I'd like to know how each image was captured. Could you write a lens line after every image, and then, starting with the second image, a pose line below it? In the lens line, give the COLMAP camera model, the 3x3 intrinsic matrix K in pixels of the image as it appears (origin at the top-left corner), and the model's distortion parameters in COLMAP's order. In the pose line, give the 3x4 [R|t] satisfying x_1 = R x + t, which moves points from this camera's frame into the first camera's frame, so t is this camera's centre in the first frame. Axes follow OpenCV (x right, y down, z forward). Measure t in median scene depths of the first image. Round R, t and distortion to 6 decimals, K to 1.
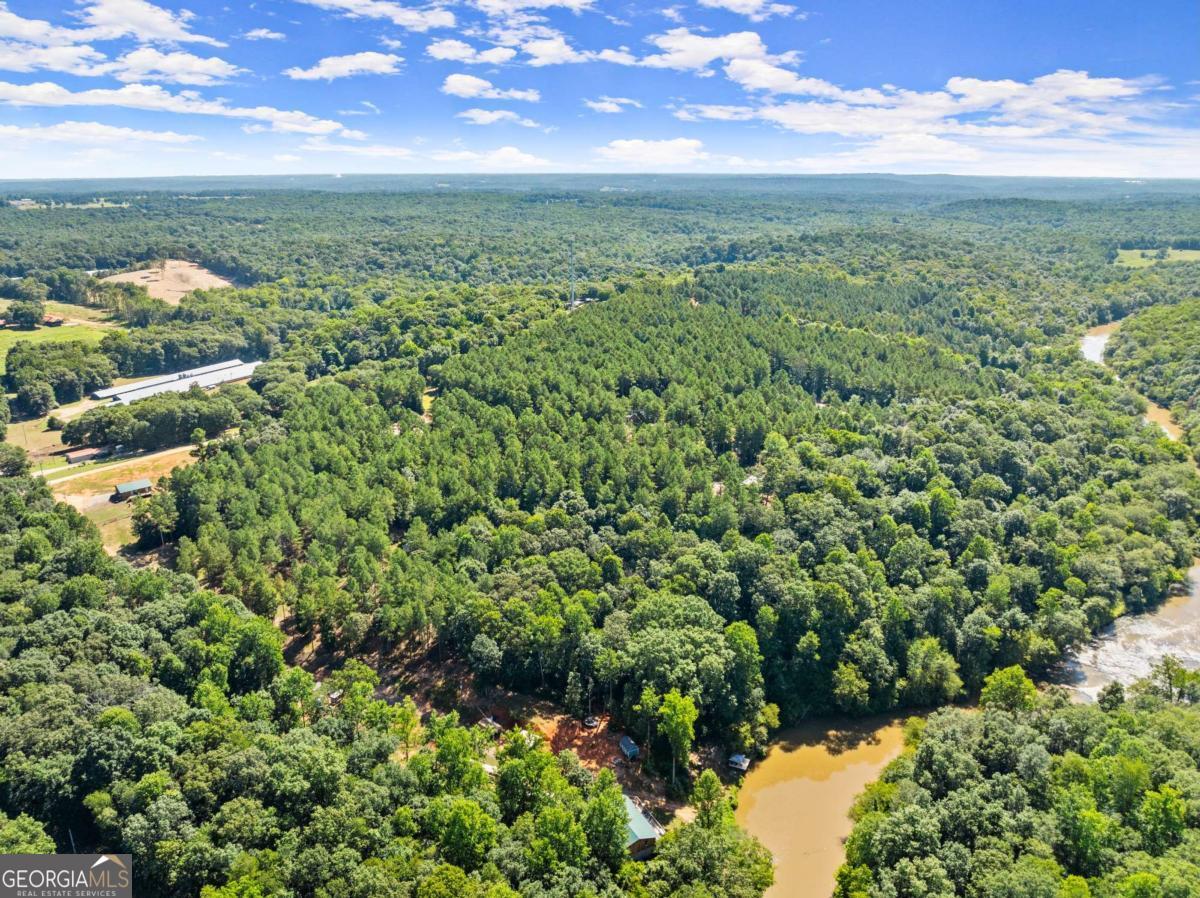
lens RADIAL K [[832.5, 0, 600.0], [0, 832.5, 449.0], [0, 0, 1]] dist [-0.042175, 0.003308]
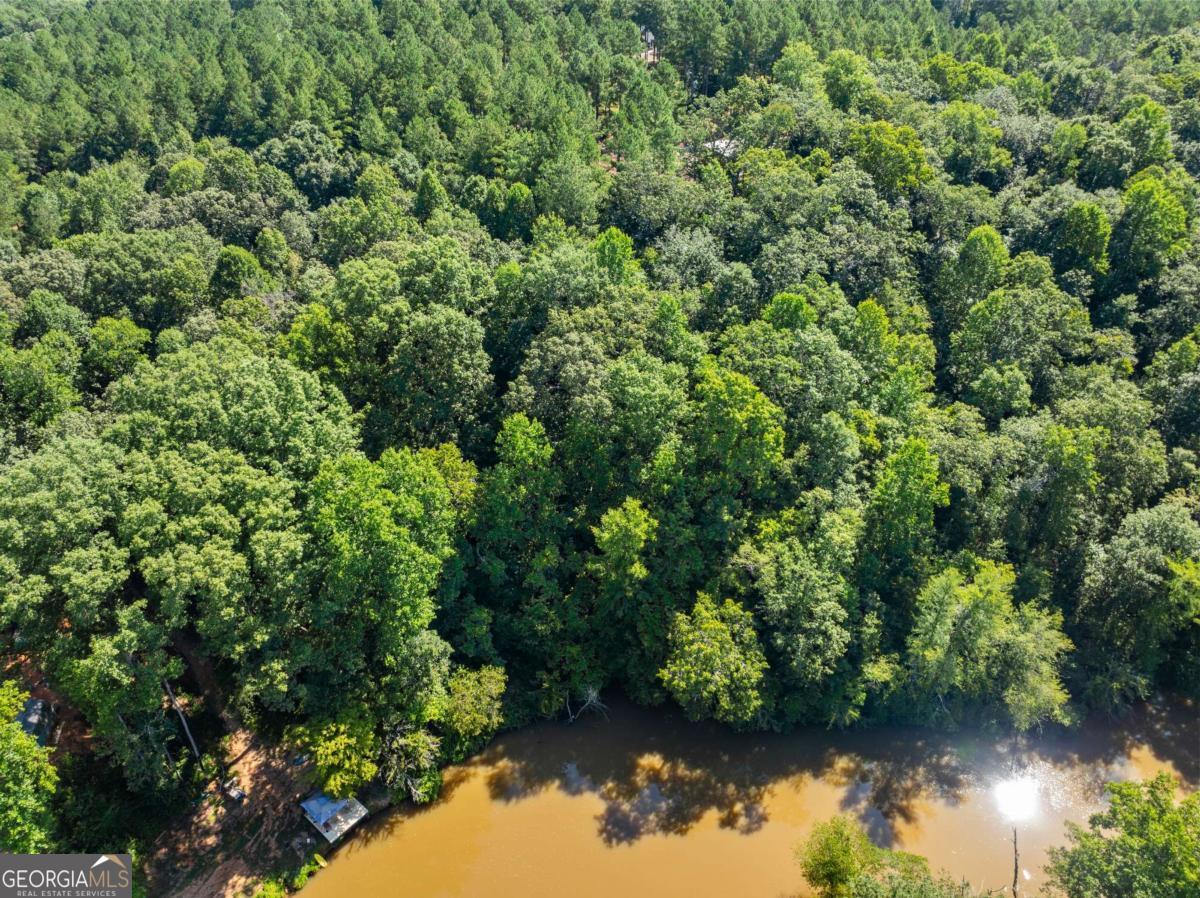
lens RADIAL K [[832.5, 0, 600.0], [0, 832.5, 449.0], [0, 0, 1]] dist [-0.042175, 0.003308]
pose [[0.968485, 0.140526, -0.205643, 0.288916], [-0.075706, 0.952661, 0.294459, 0.087517], [0.237287, -0.269611, 0.933276, 0.618635]]
